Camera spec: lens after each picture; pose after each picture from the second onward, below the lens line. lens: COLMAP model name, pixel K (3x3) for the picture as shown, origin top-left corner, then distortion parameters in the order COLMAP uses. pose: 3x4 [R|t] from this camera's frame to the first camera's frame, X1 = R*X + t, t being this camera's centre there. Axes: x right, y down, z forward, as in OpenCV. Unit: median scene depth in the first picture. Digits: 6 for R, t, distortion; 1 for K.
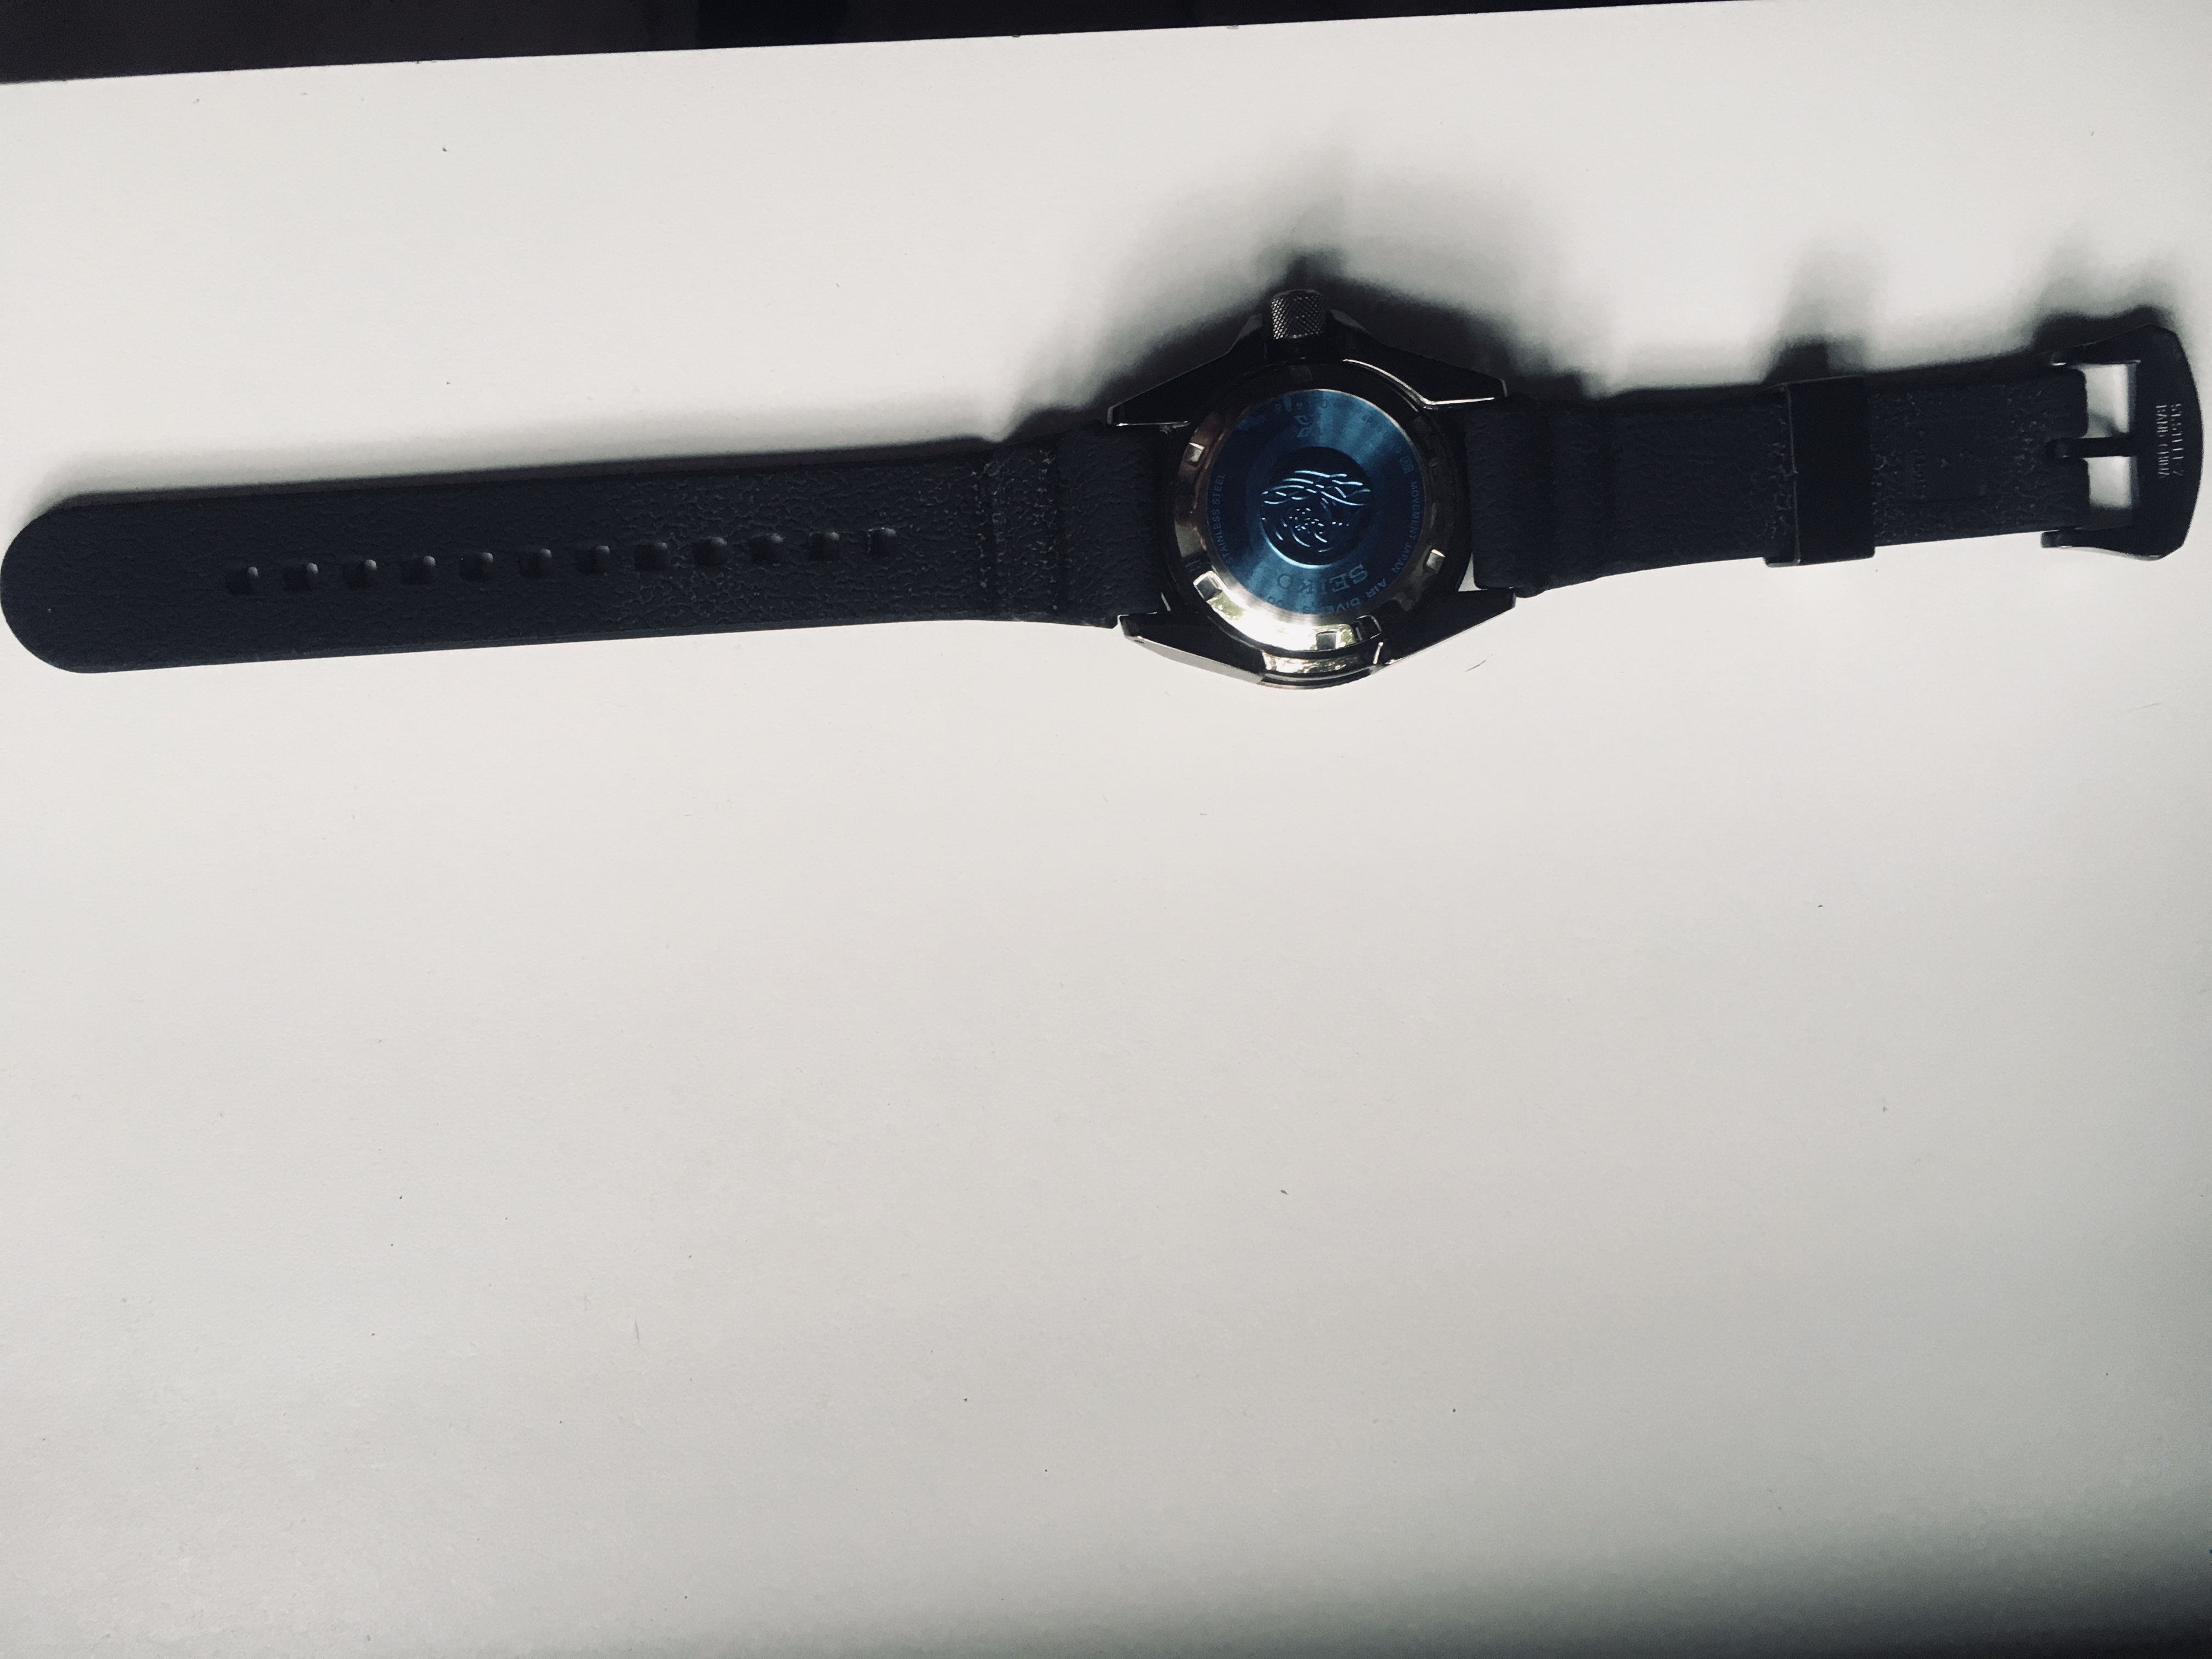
lens RADIAL K [[1905.9, 0, 1102.1], [0, 1905.9, 828.3], [0, 0, 1]] dist [0.020348, -0.007687]
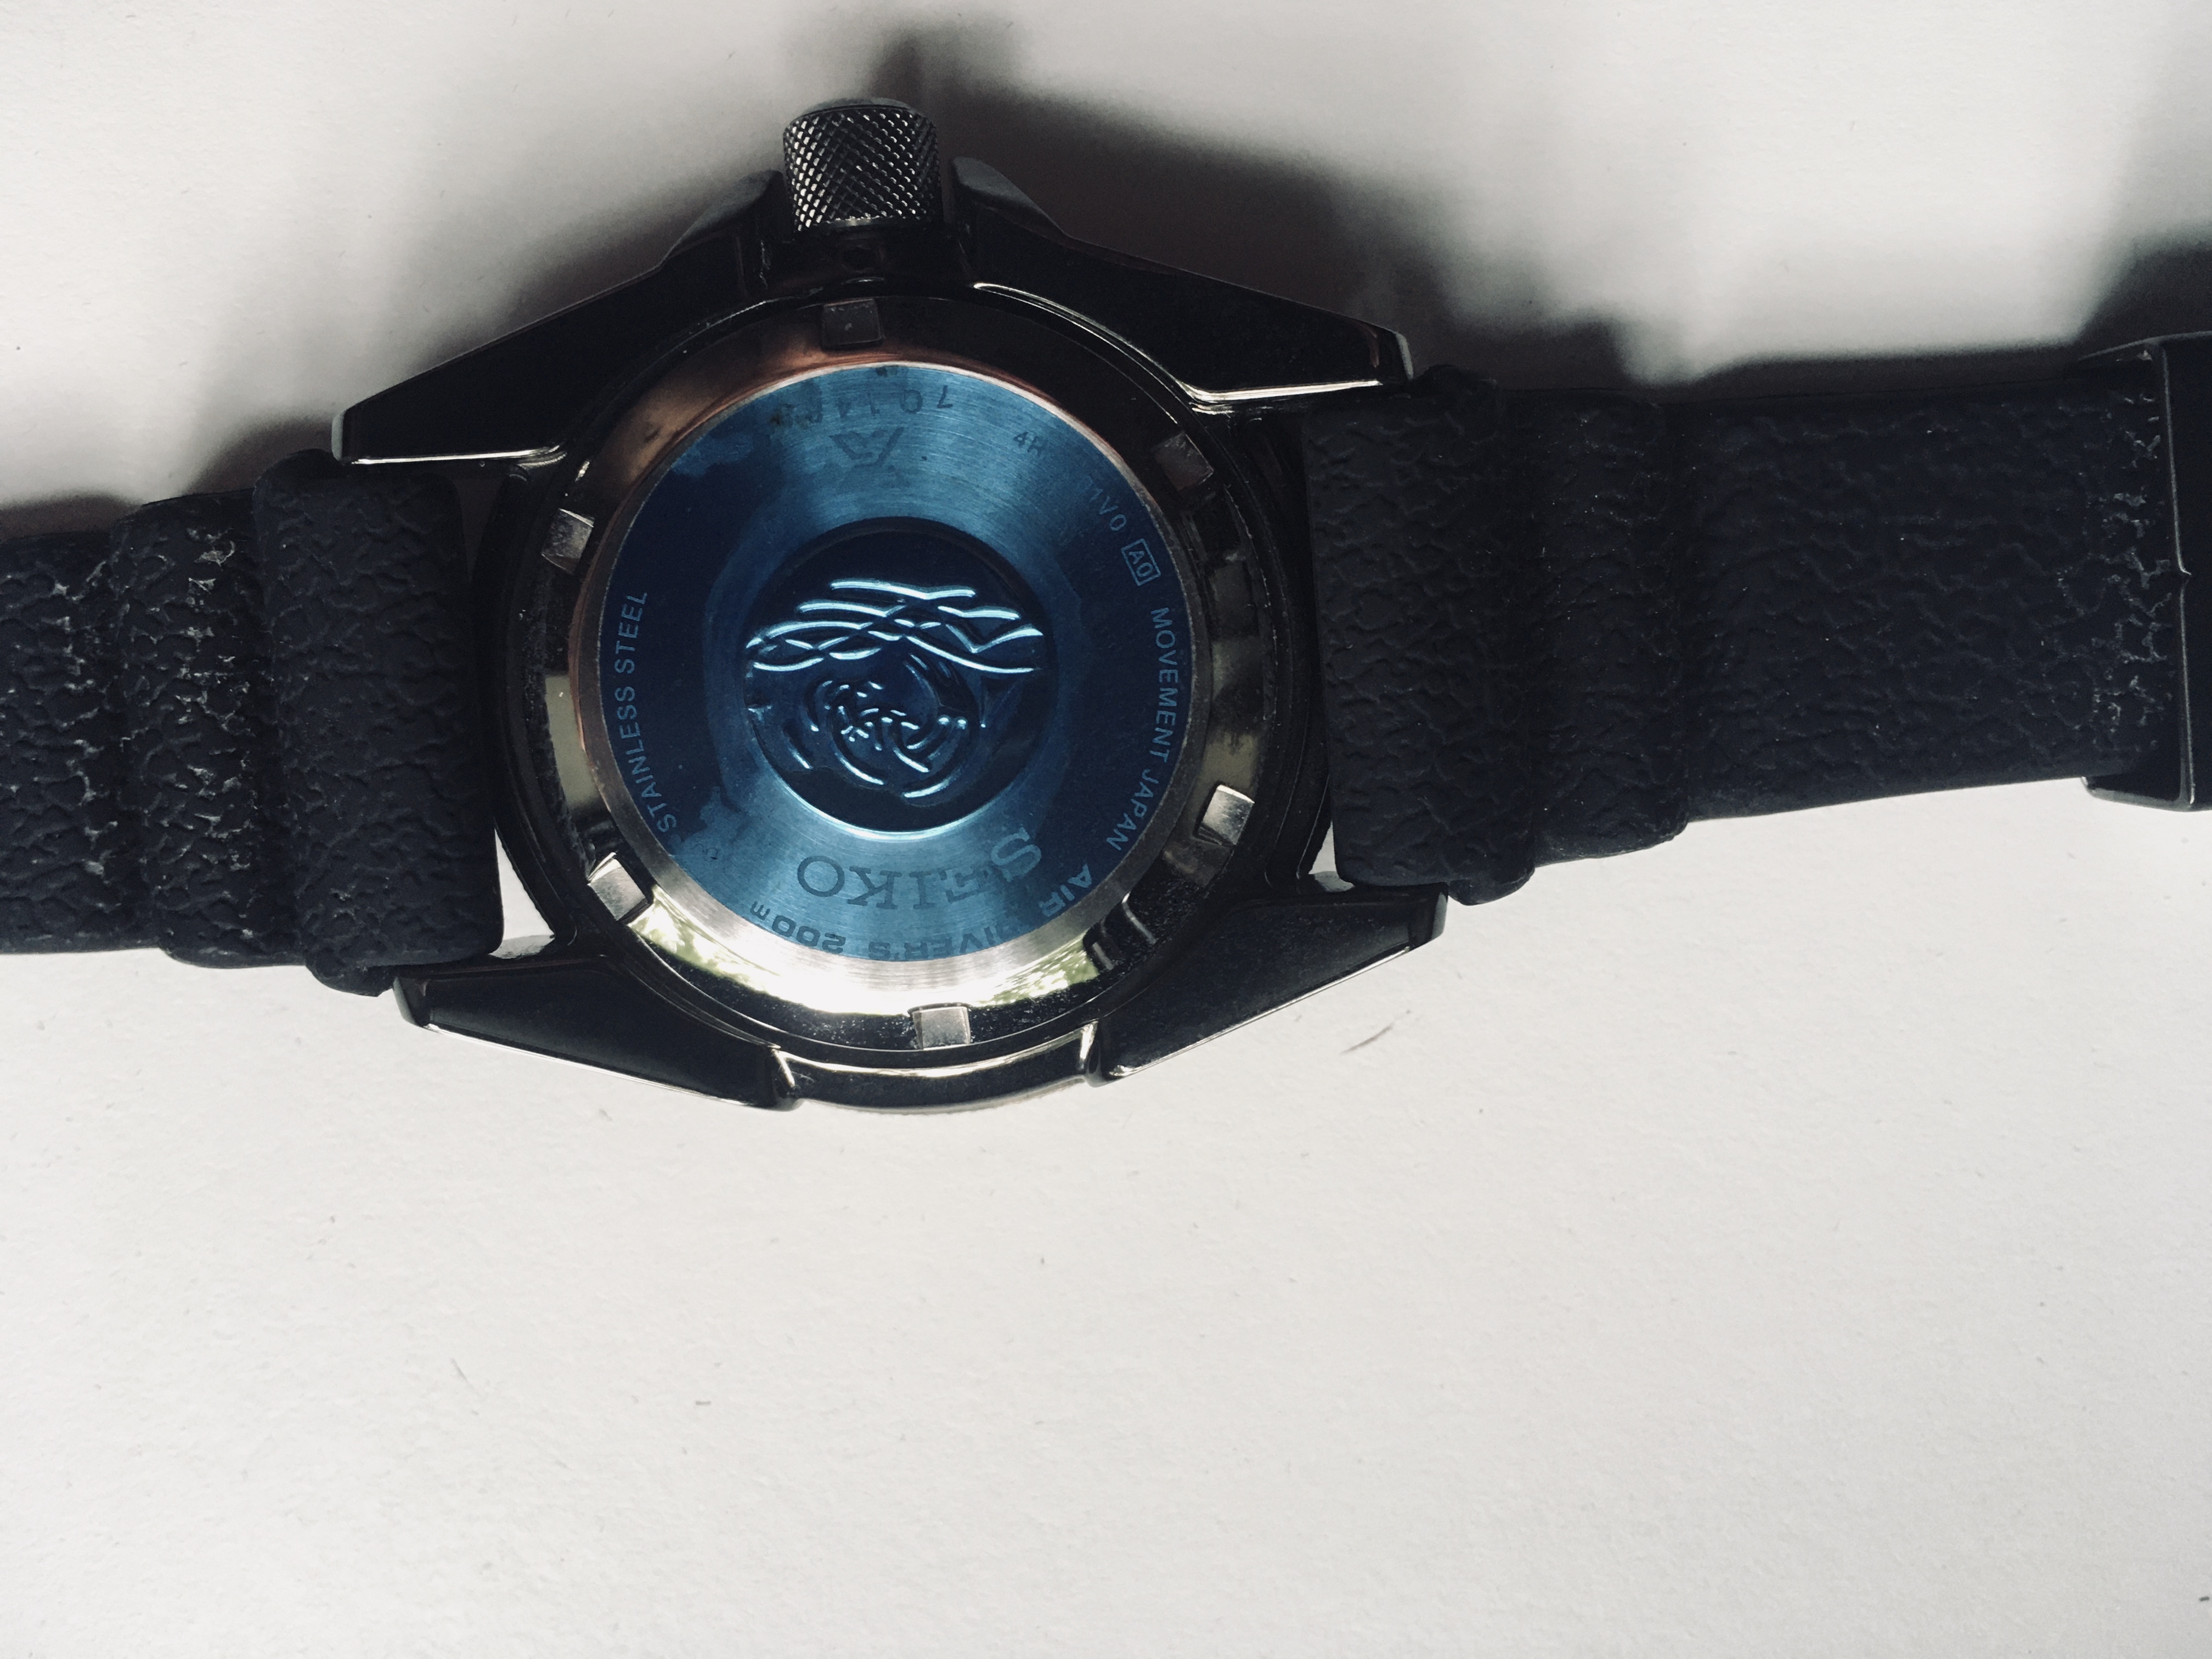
lens RADIAL K [[1905.9, 0, 1112.0], [0, 1905.9, 828.4], [0, 0, 1]] dist [0.020348, -0.007687]
pose [[0.999498, -0.003737, -0.031451, 0.162736], [0.003150, 0.999820, -0.018703, -0.130041], [0.031516, 0.018595, 0.999330, 0.621391]]
